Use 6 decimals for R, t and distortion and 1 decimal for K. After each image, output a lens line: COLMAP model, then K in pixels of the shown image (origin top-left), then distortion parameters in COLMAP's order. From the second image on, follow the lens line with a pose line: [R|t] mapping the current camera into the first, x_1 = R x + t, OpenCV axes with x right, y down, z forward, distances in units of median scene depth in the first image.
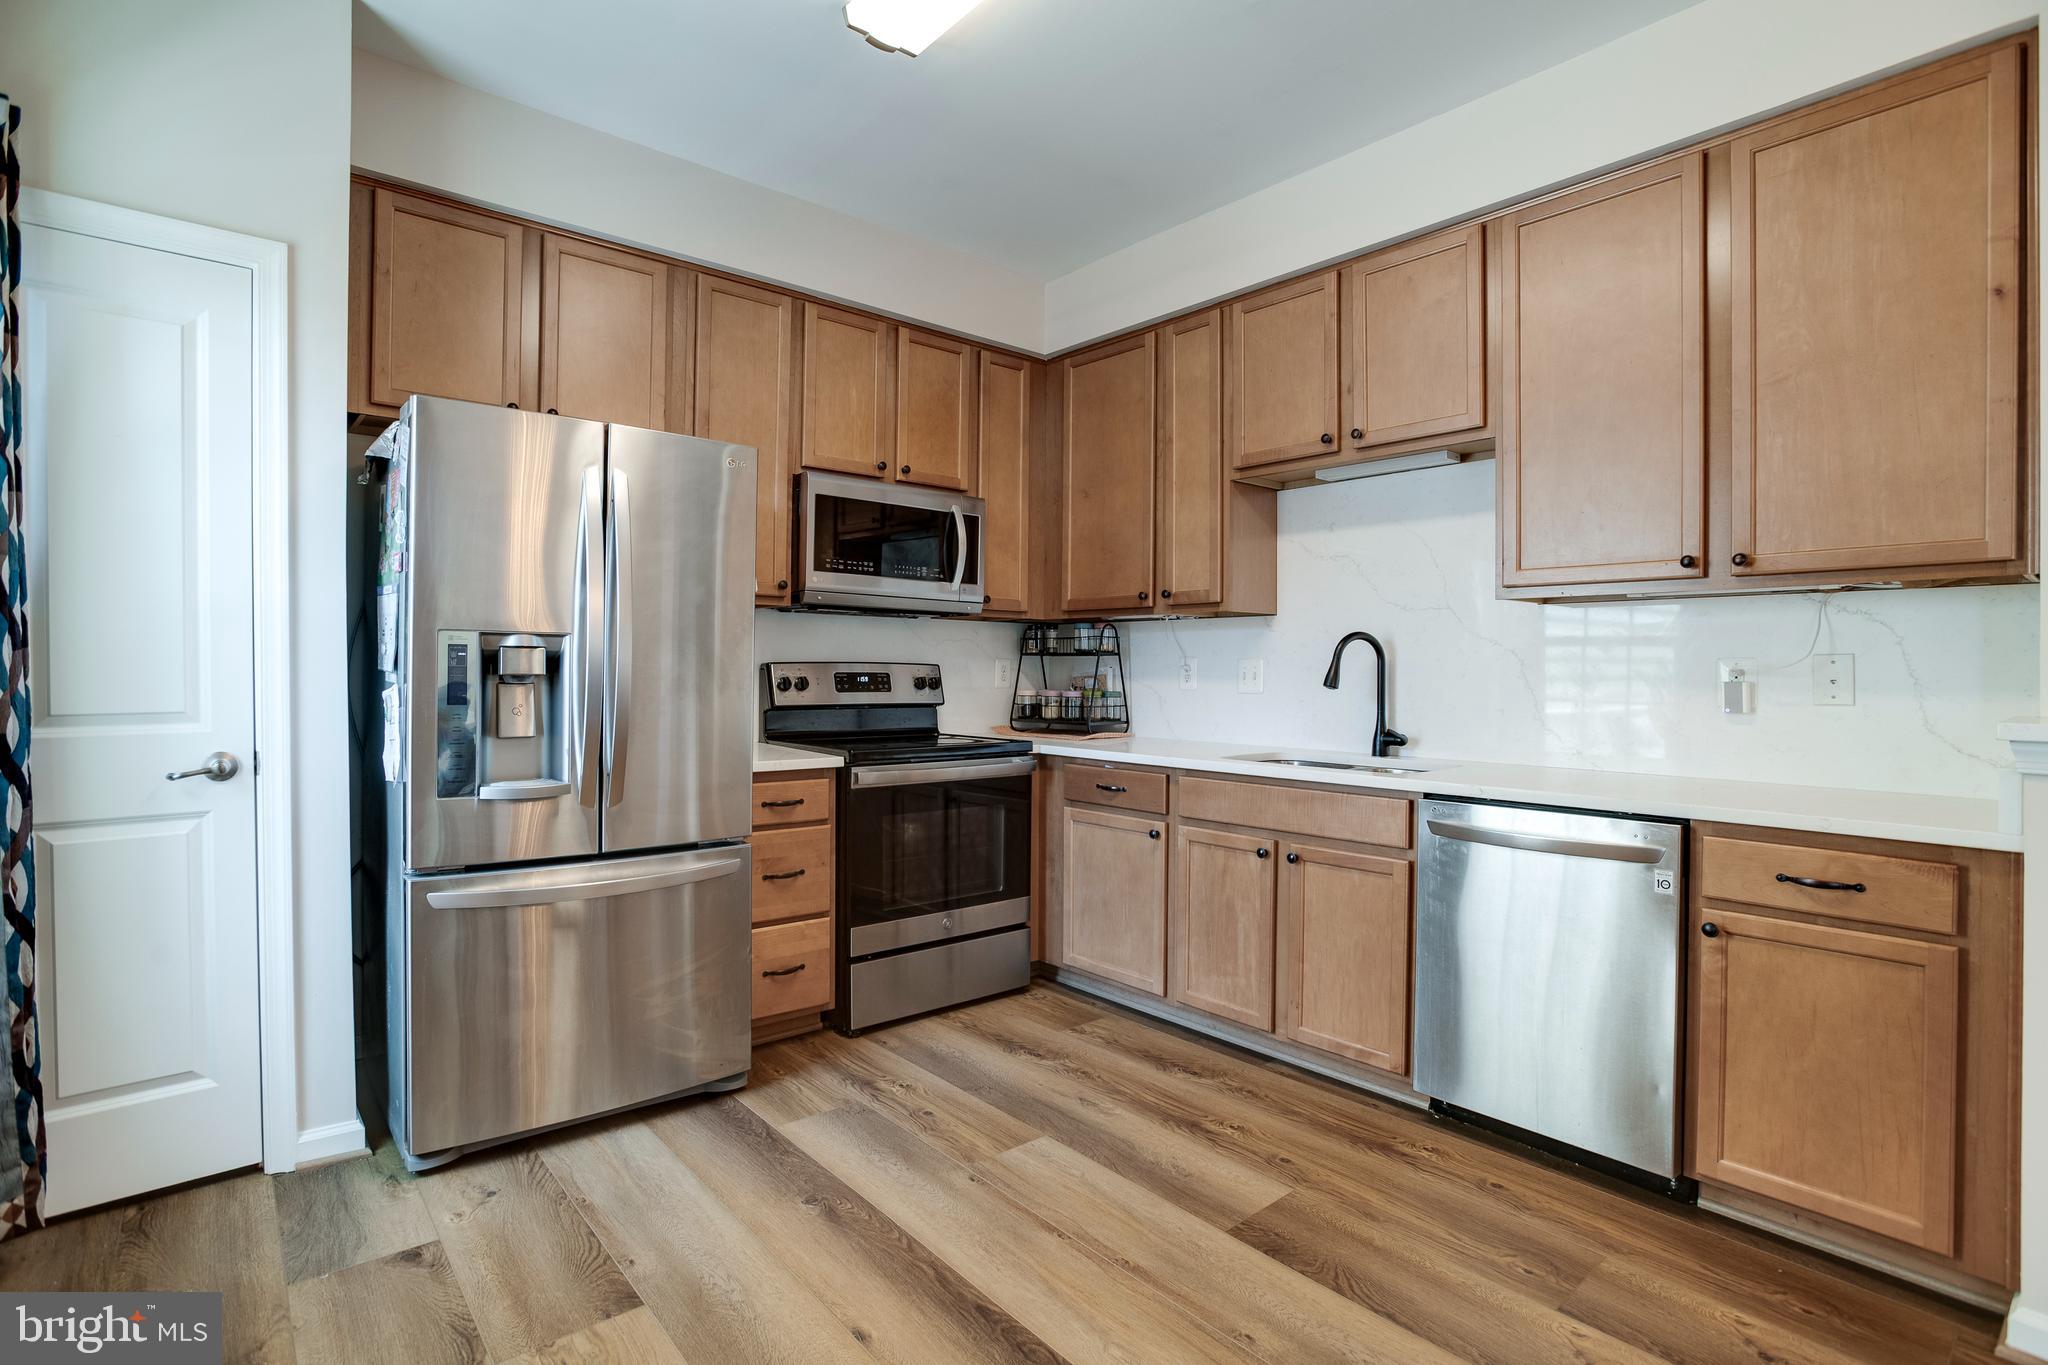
lens RADIAL K [[1007.4, 0, 1023.3], [0, 1007.4, 678.1], [0, 0, 1]] dist [-0.030307, 0.008581]
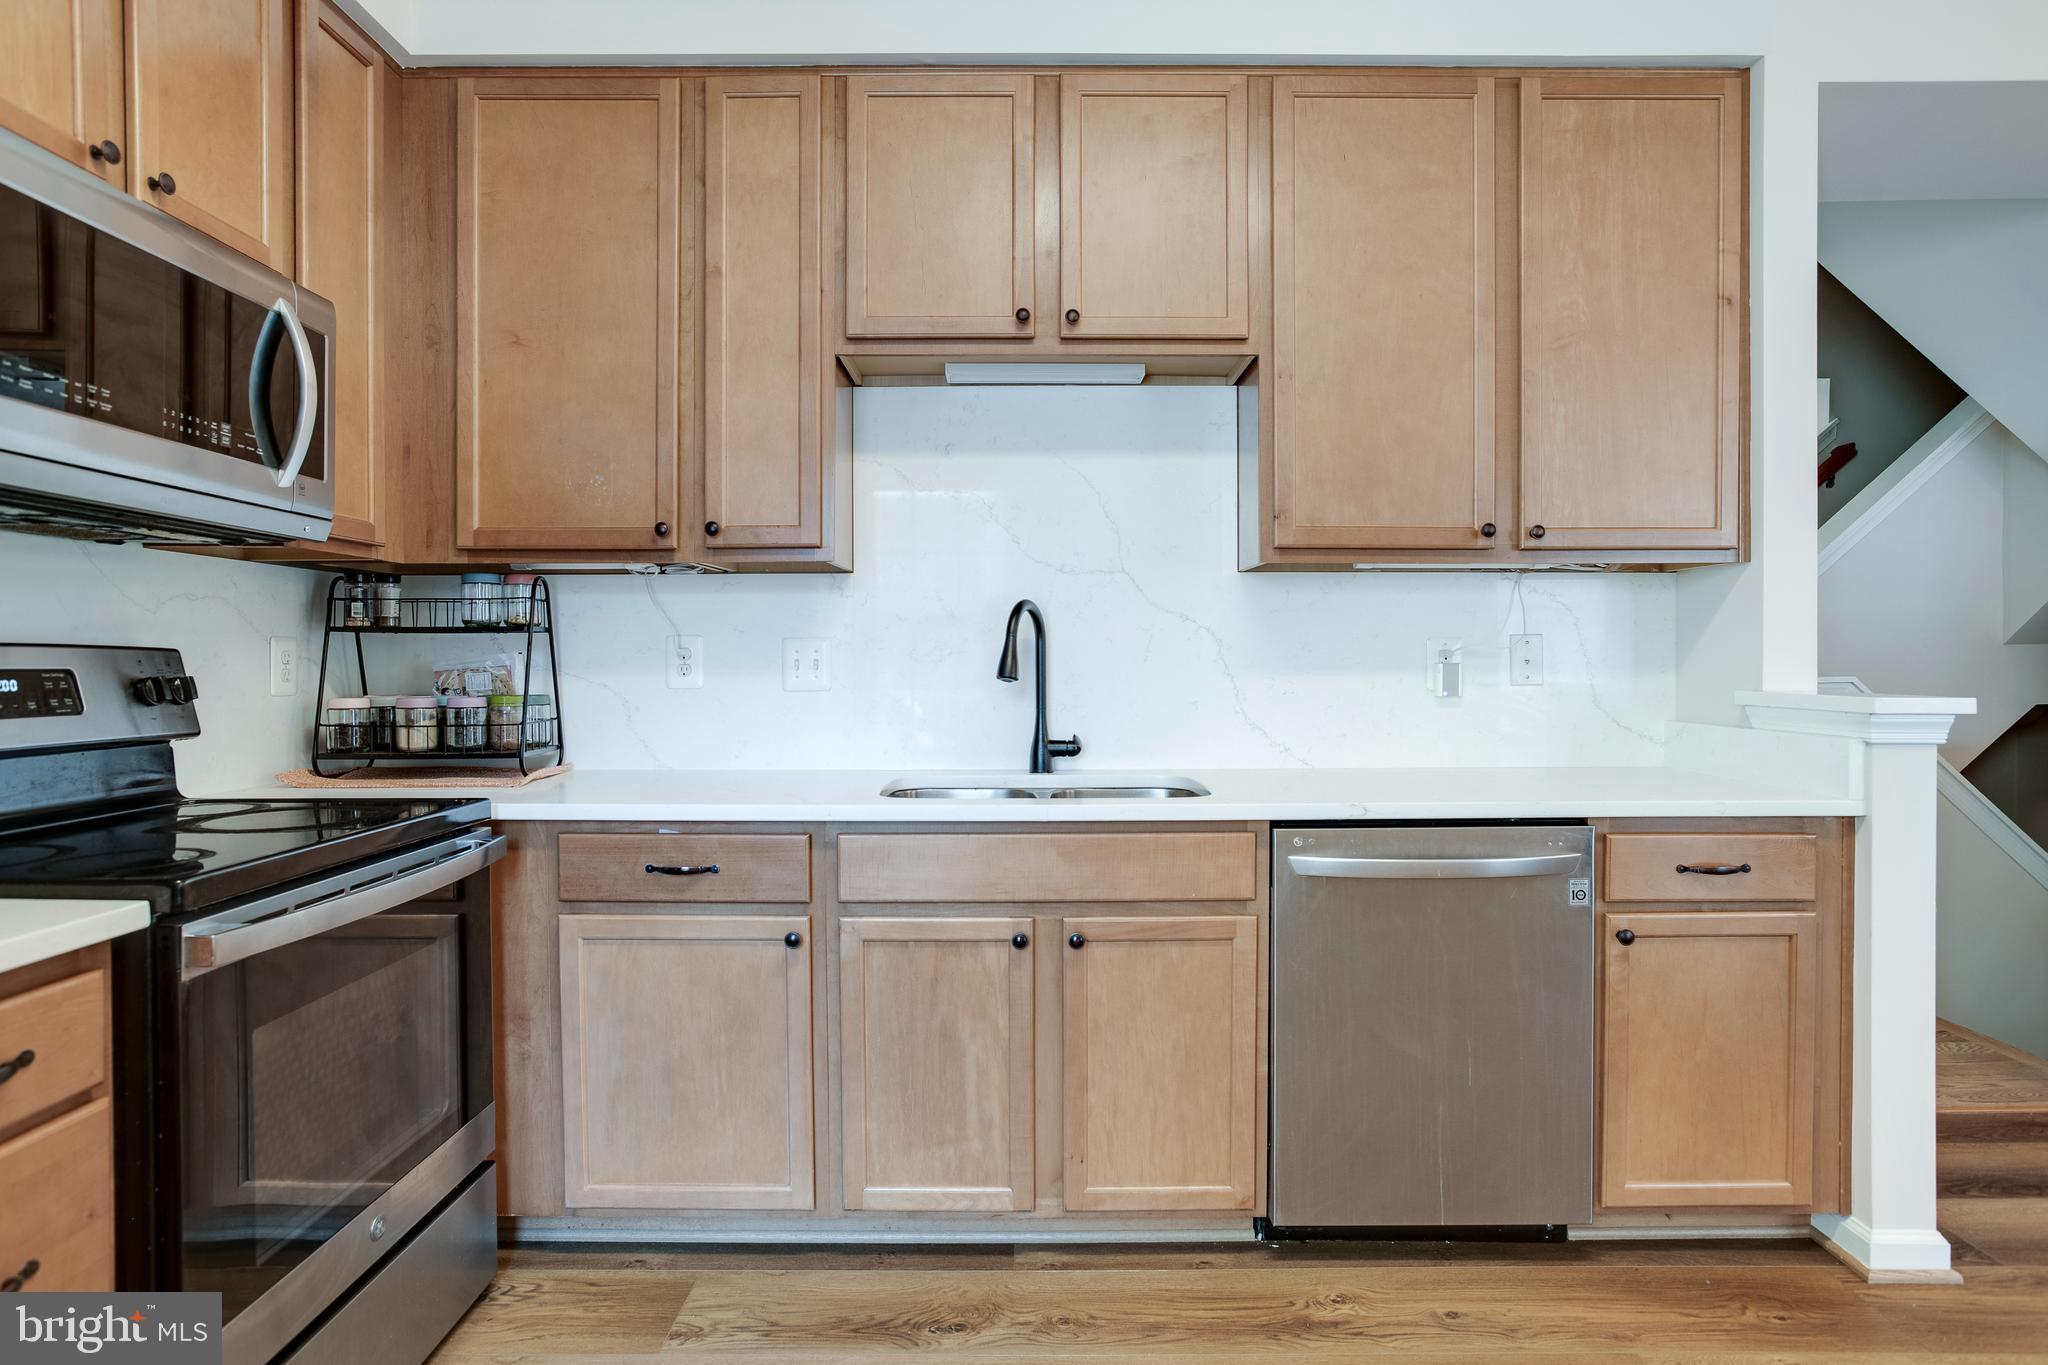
lens RADIAL K [[1115.8, 0, 1030.9], [0, 1115.8, 675.2], [0, 0, 1]] dist [-0.042628, 0.024769]
pose [[0.647937, -0.021708, 0.761385, -0.273385], [0.013801, 0.999764, 0.016760, -0.006312], [-0.761569, -0.000352, 0.648084, 0.497240]]
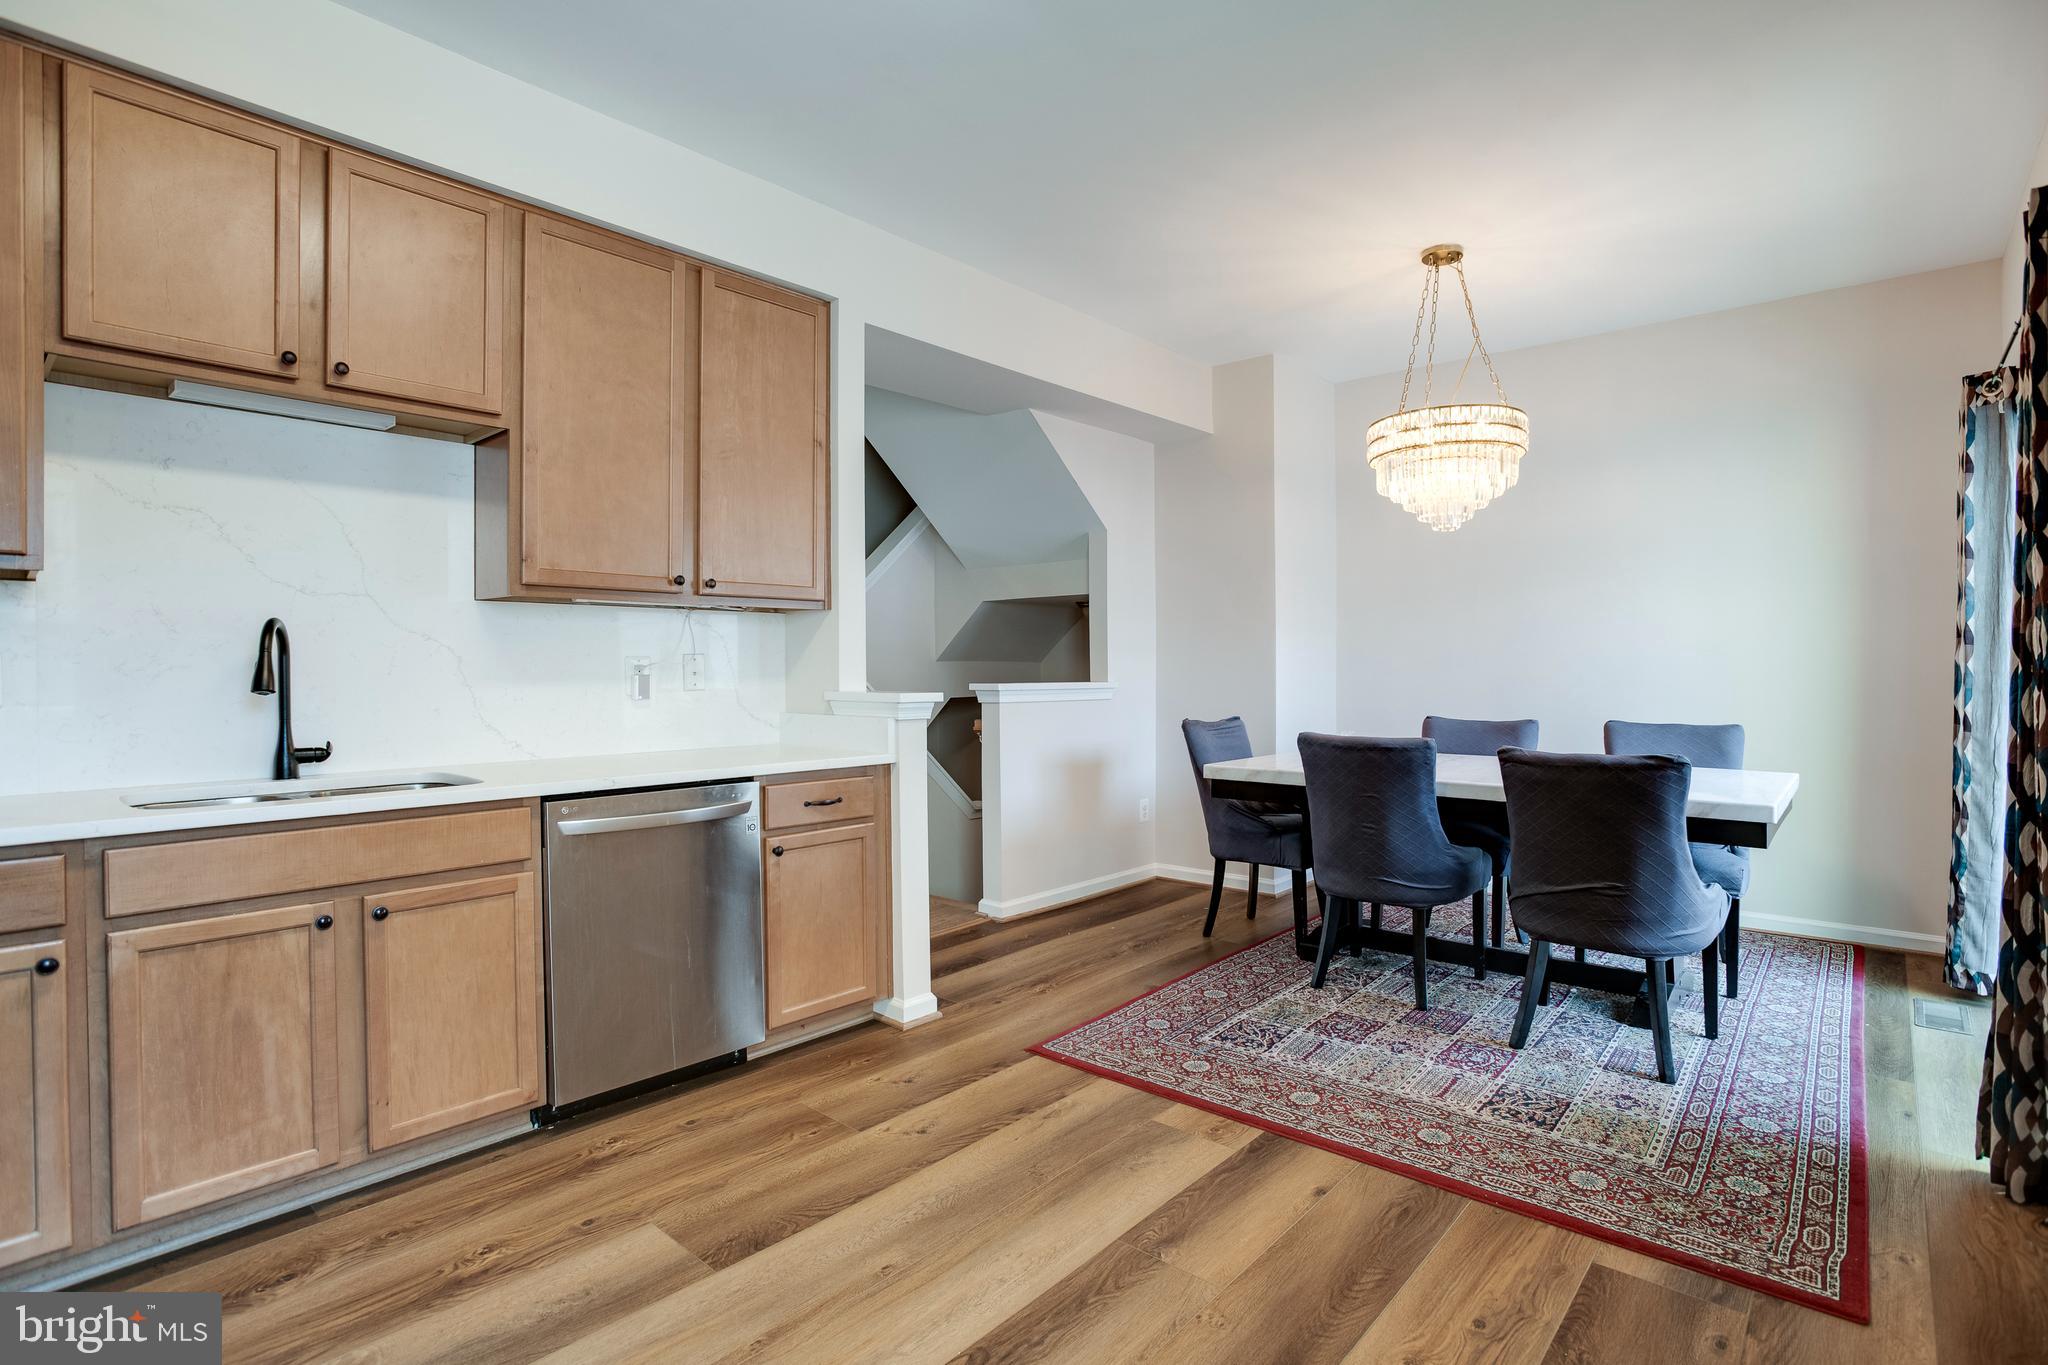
lens RADIAL K [[1007.4, 0, 1021.2], [0, 1007.4, 675.7], [0, 0, 1]] dist [-0.030307, 0.008581]
pose [[-0.136350, -0.017014, 0.990515, -0.497277], [0.009004, 0.999790, 0.018413, -0.011377], [-0.990620, 0.011429, -0.136168, 0.556183]]
